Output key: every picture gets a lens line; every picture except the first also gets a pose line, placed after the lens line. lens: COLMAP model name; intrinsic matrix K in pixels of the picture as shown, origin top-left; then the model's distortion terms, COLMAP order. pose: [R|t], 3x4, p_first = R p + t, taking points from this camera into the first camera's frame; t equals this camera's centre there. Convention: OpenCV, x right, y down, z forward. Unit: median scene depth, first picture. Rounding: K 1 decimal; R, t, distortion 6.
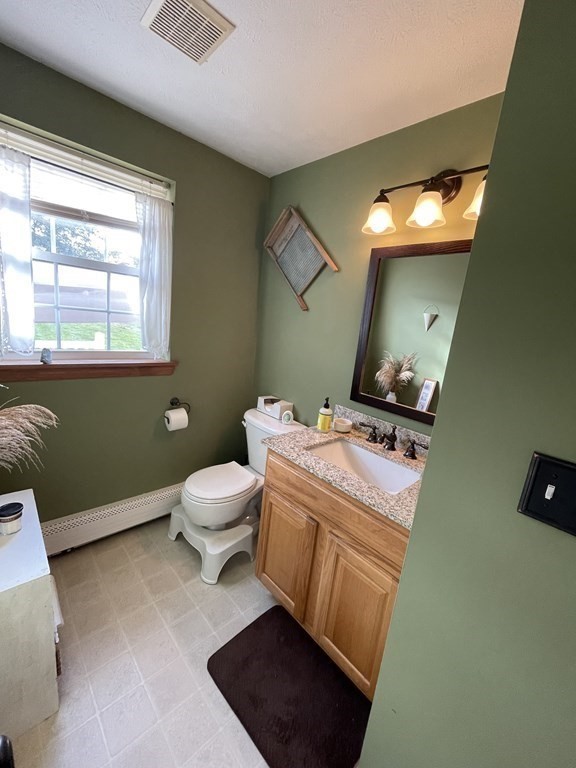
lens RADIAL K [[309.2, 0, 288.4], [0, 309.2, 383.6], [0, 0, 1]] dist [-0.003376, -0.001356]
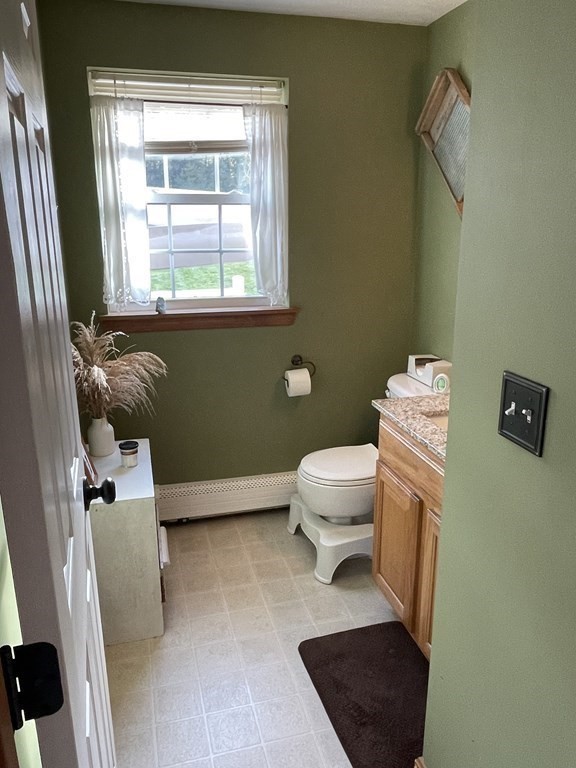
lens RADIAL K [[580.6, 0, 290.4], [0, 580.6, 385.5], [0, 0, 1]] dist [0.003146, -0.019381]
pose [[0.878241, 0.025341, -0.477547, 0.374481], [-0.002894, 0.998858, 0.047682, 0.062592], [0.478210, -0.040494, 0.877311, -0.340589]]
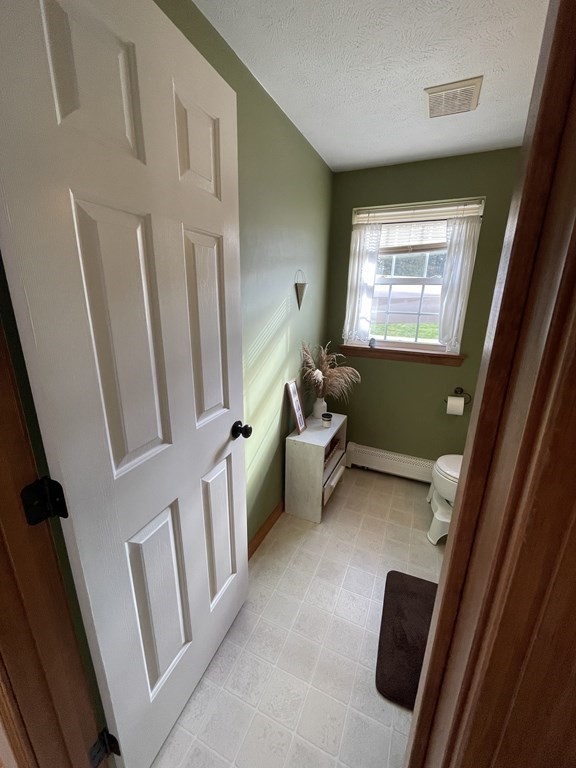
lens RADIAL K [[309.2, 0, 288.6], [0, 309.2, 384.2], [0, 0, 1]] dist [-0.003376, -0.001356]
pose [[0.379597, 0.160943, -0.911045, 0.509041], [-0.169944, 0.980126, 0.102337, 0.030356], [0.909409, 0.115979, 0.399404, -0.032040]]
